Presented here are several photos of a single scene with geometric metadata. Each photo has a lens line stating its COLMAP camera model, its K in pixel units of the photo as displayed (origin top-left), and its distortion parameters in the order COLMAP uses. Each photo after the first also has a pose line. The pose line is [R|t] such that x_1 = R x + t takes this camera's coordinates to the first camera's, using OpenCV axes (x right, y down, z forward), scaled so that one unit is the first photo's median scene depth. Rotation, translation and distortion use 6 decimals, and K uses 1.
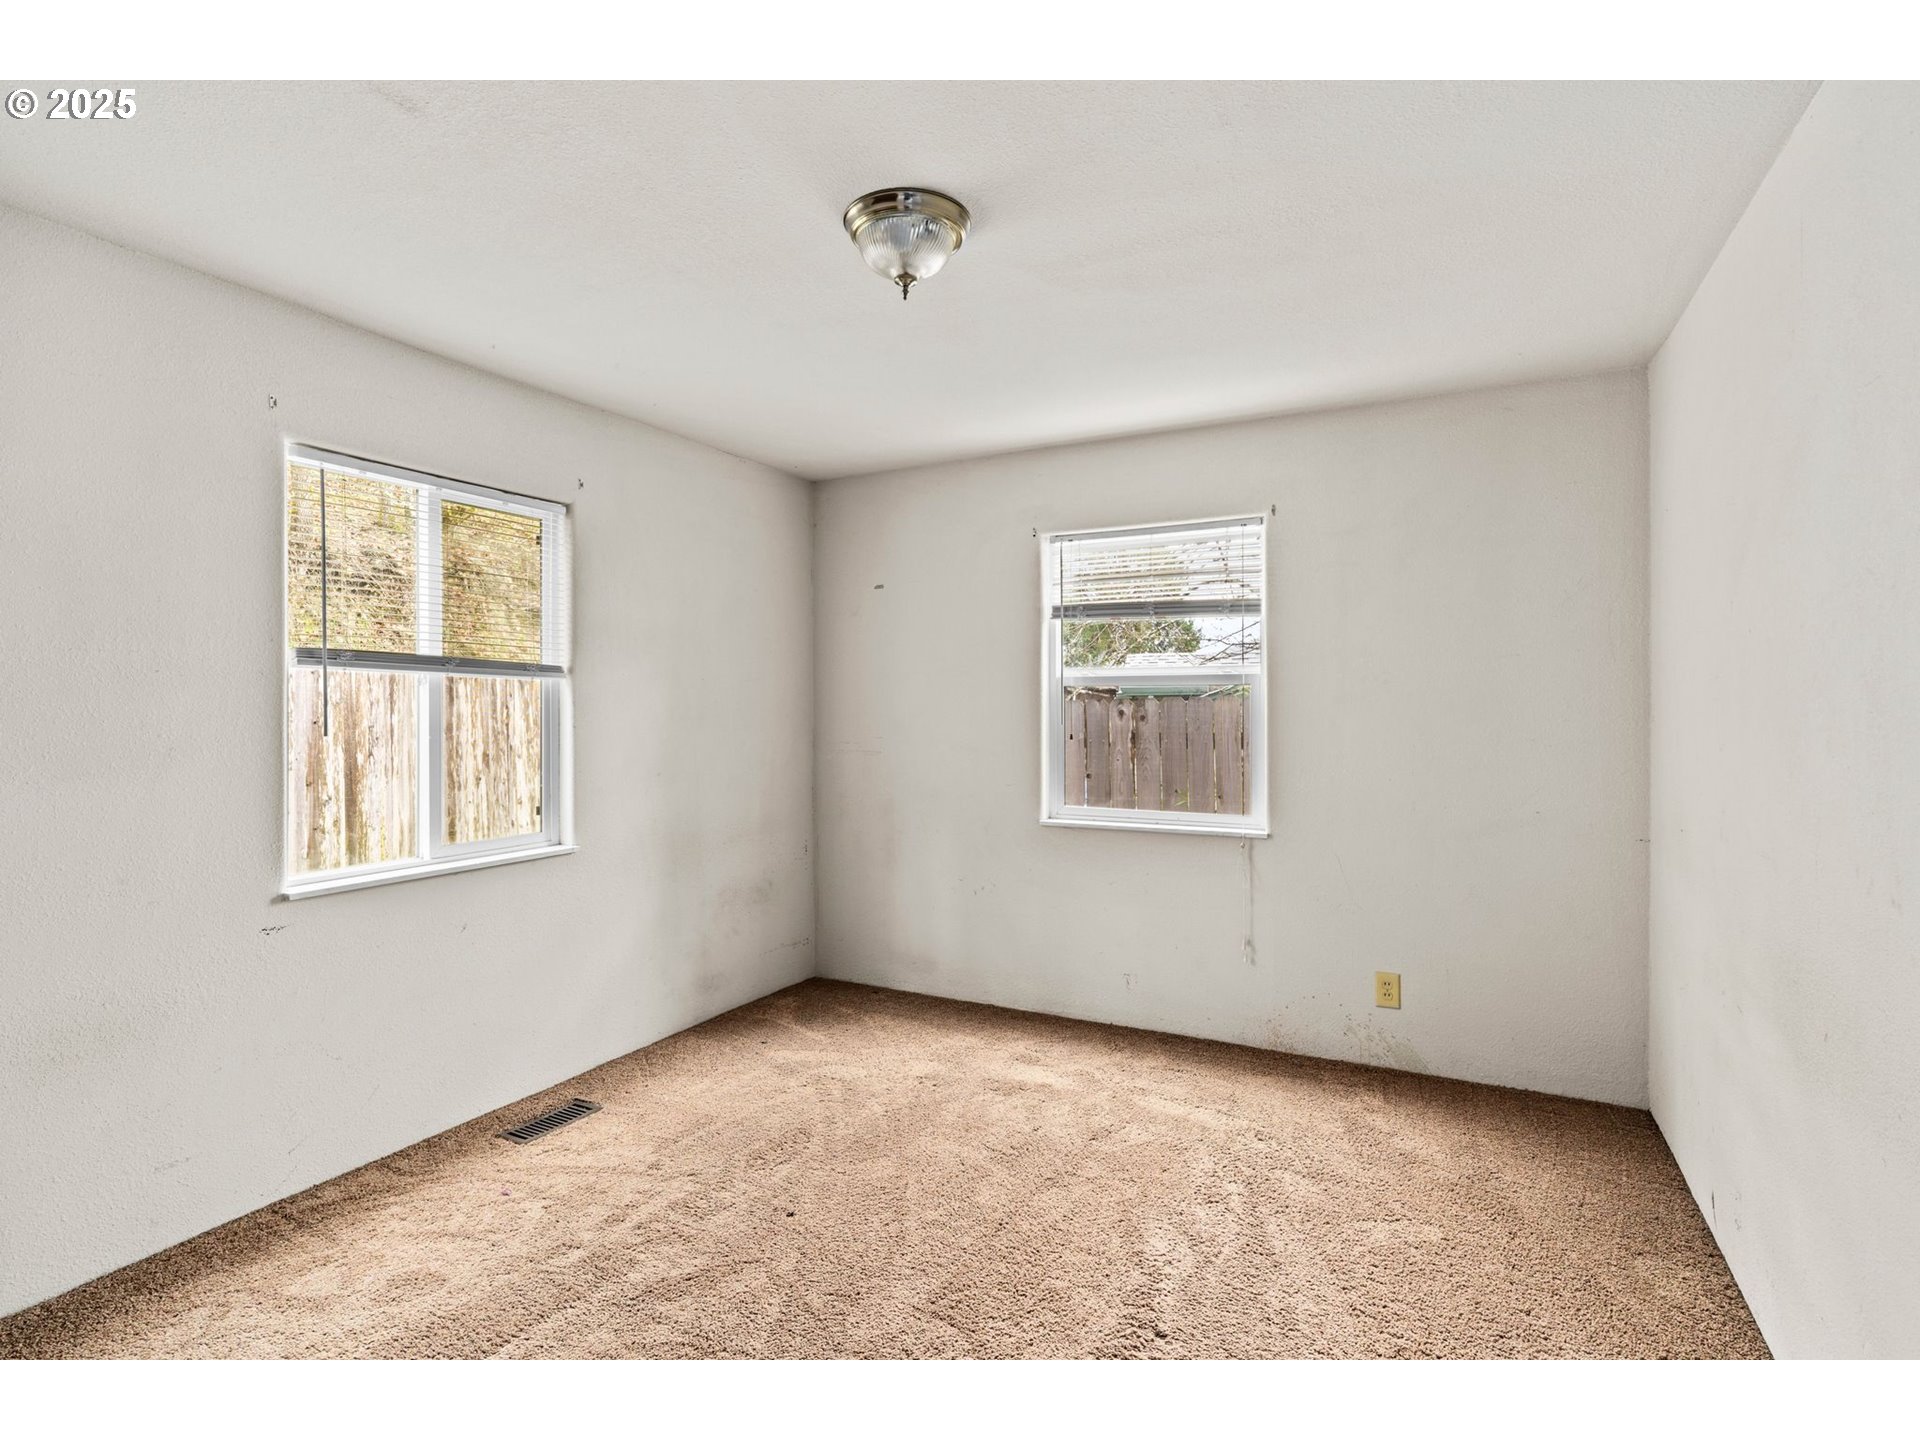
lens RADIAL K [[882.6, 0, 960.9], [0, 882.6, 704.6], [0, 0, 1]] dist [-0.018062, 0.000295]
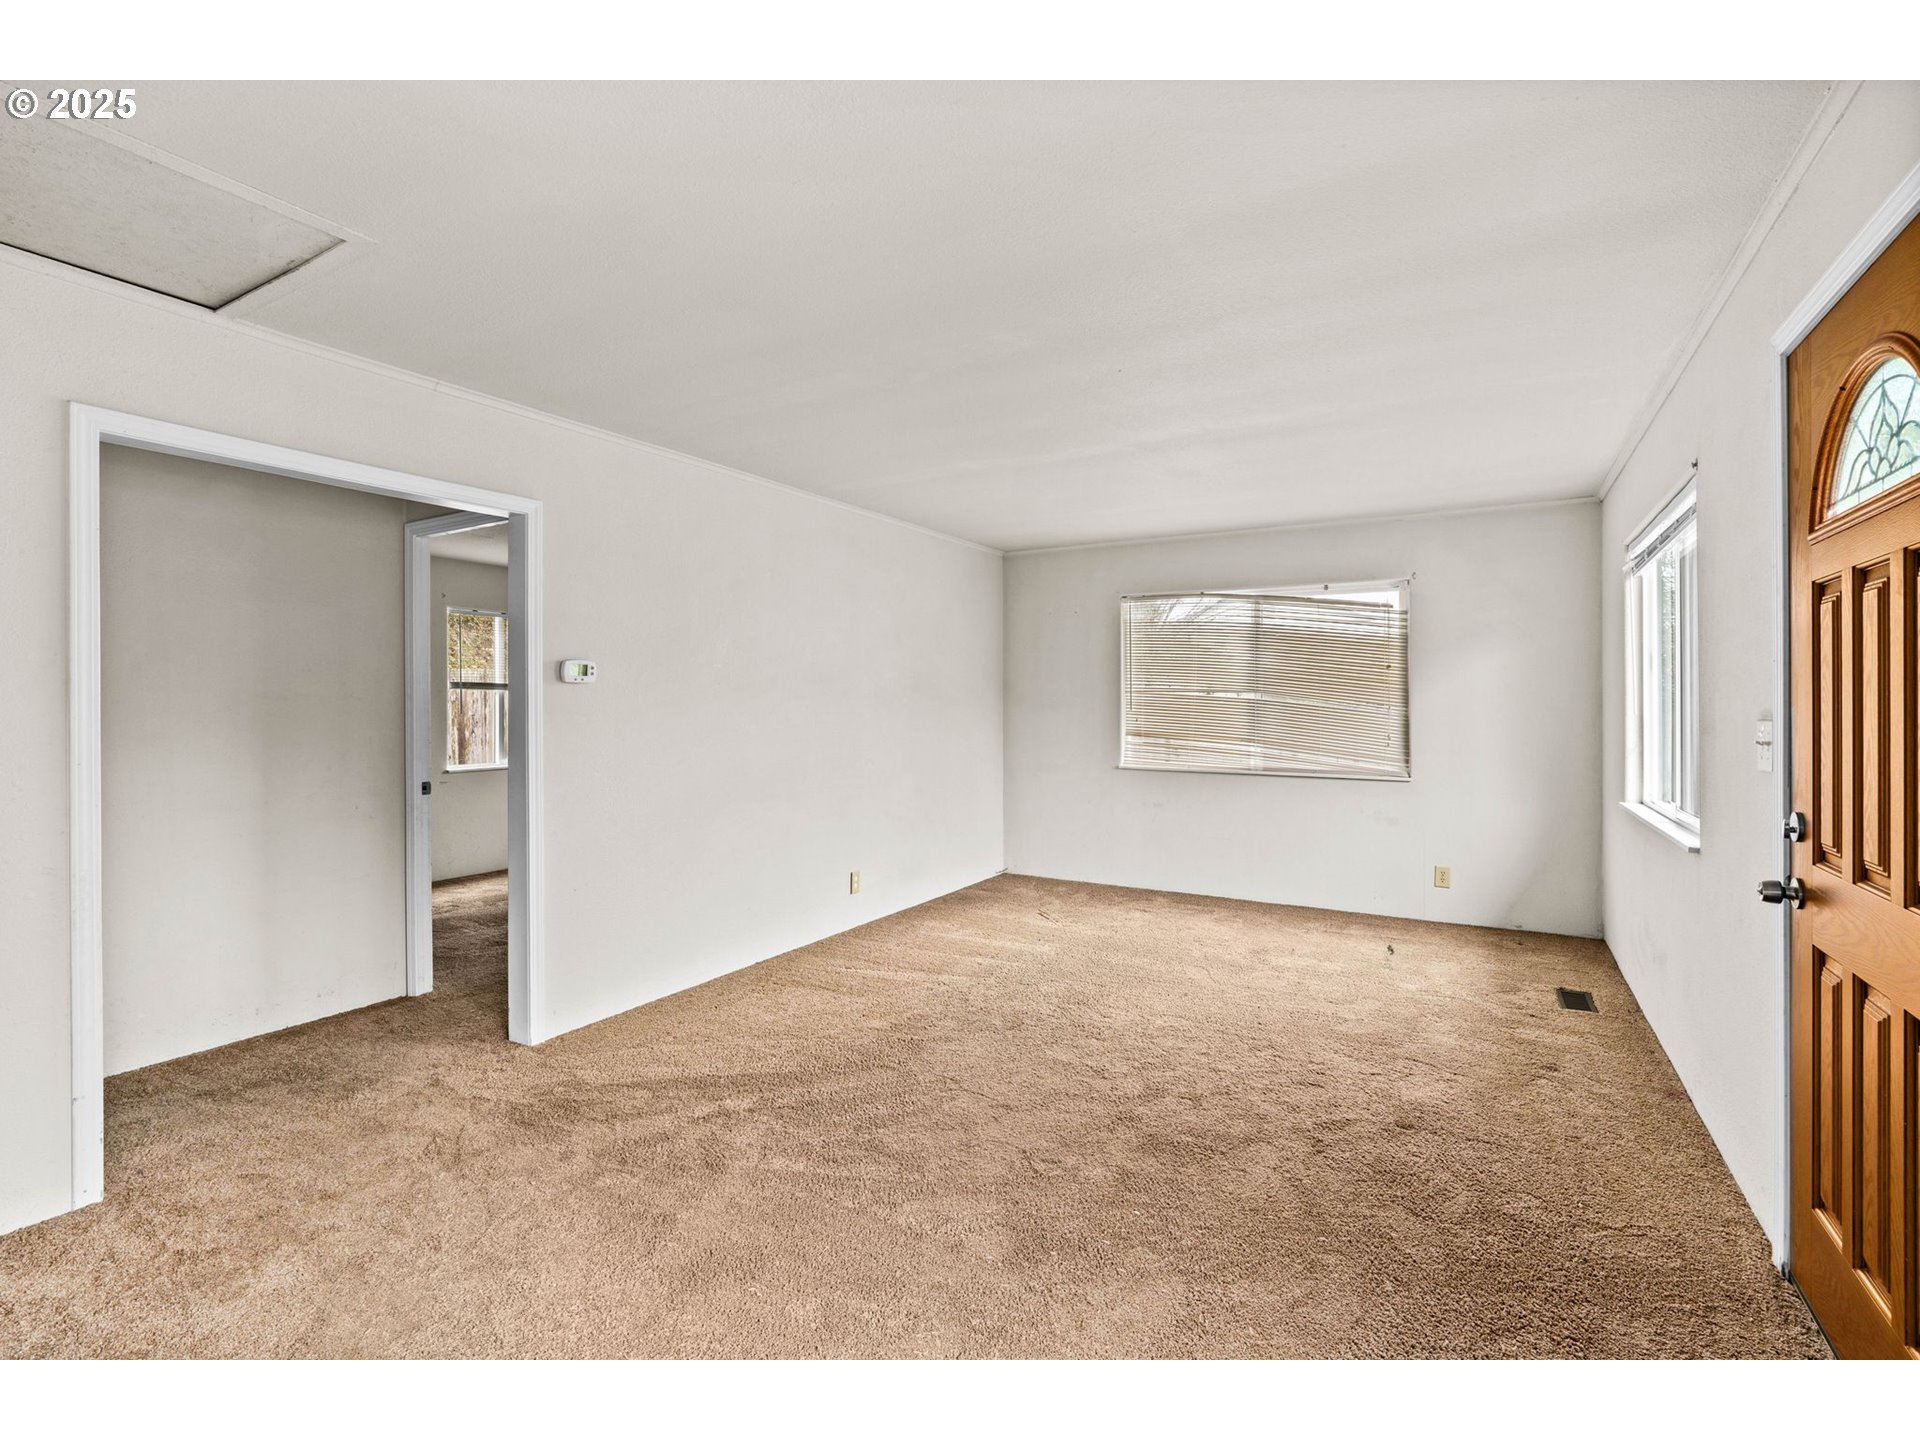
lens RADIAL K [[882.6, 0, 960.9], [0, 882.6, 704.6], [0, 0, 1]] dist [-0.018062, 0.000295]
pose [[0.996728, 0.004672, -0.080689, 0.389177], [-0.004437, 0.999985, 0.003093, -0.004190], [0.080703, -0.002725, 0.996735, -0.594999]]
